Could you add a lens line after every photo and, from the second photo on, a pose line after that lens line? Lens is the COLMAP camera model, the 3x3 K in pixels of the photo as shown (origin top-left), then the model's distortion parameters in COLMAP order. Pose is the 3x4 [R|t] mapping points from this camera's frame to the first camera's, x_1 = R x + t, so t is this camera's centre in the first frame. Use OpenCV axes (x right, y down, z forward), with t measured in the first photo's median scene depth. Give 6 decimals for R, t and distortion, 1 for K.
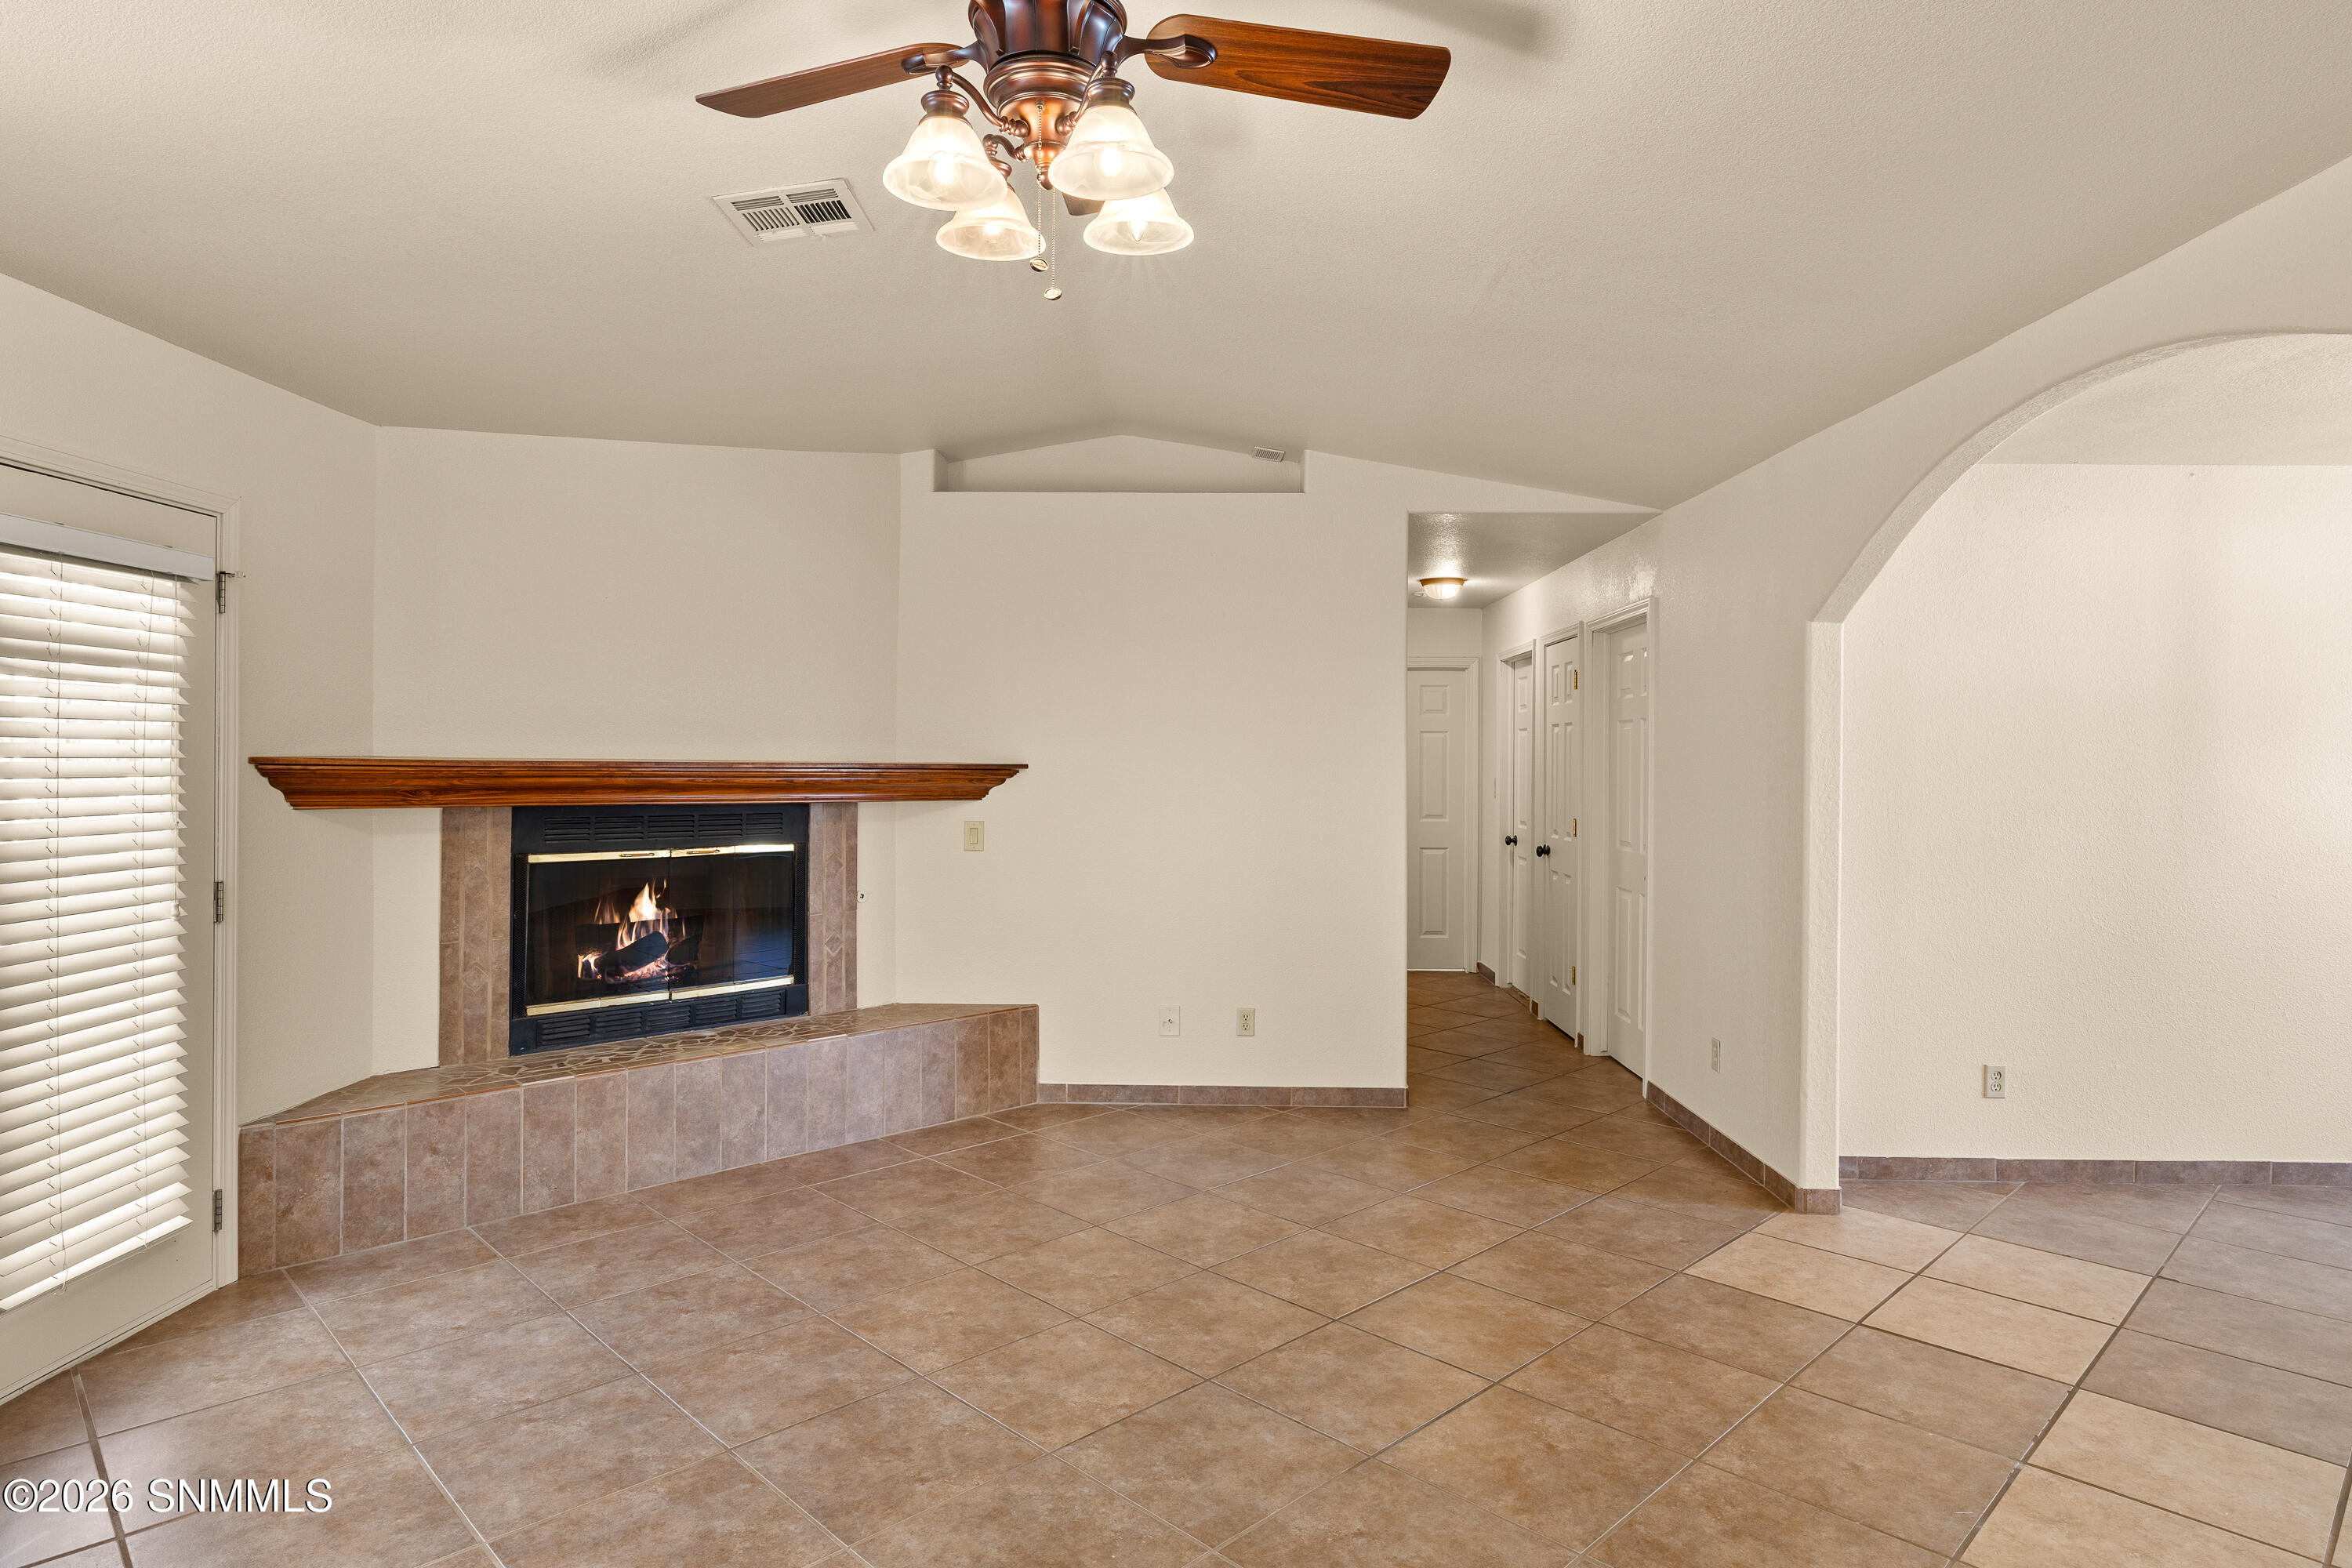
lens RADIAL K [[1314.9, 0, 1174.9], [0, 1314.9, 765.1], [0, 0, 1]] dist [0.000733, -0.002144]
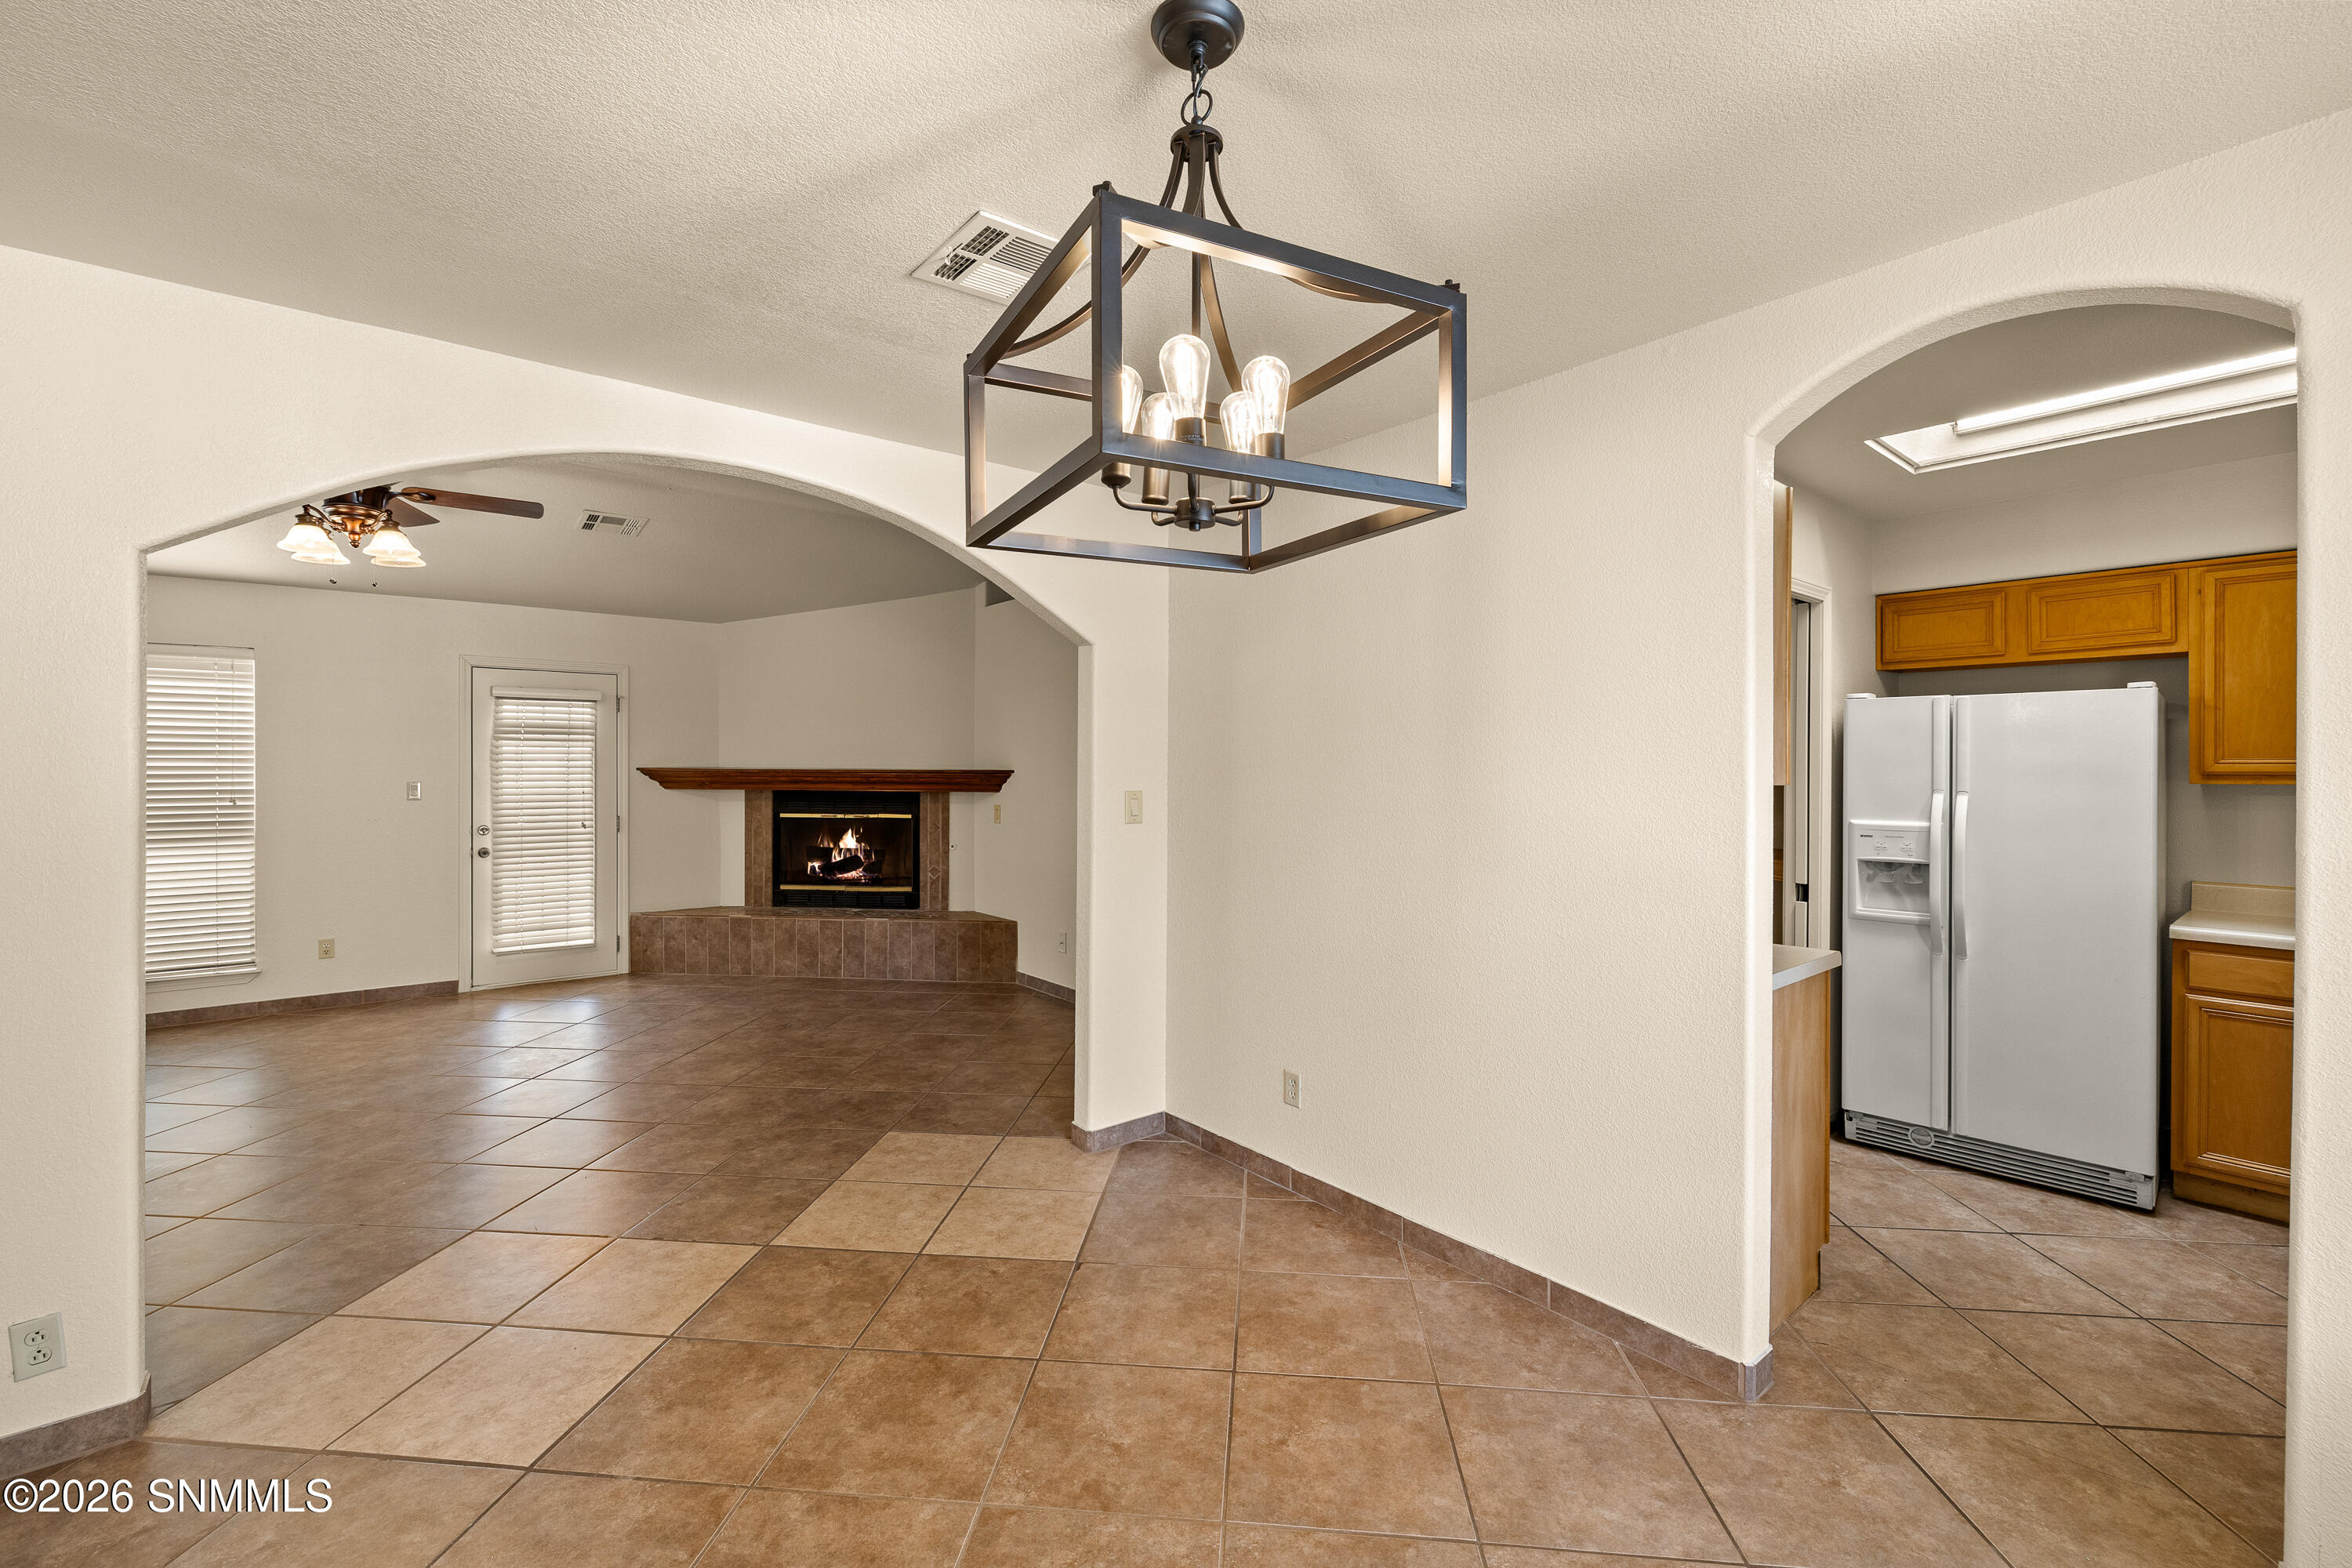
lens RADIAL K [[993.5, 0, 1173.6], [0, 993.5, 770.2], [0, 0, 1]] dist [-0.001282, 0.000020]
pose [[0.641222, -0.003024, -0.767349, 1.147743], [-0.000144, 0.999992, -0.004062, 0.004955], [0.767355, 0.002715, 0.641216, 0.457500]]
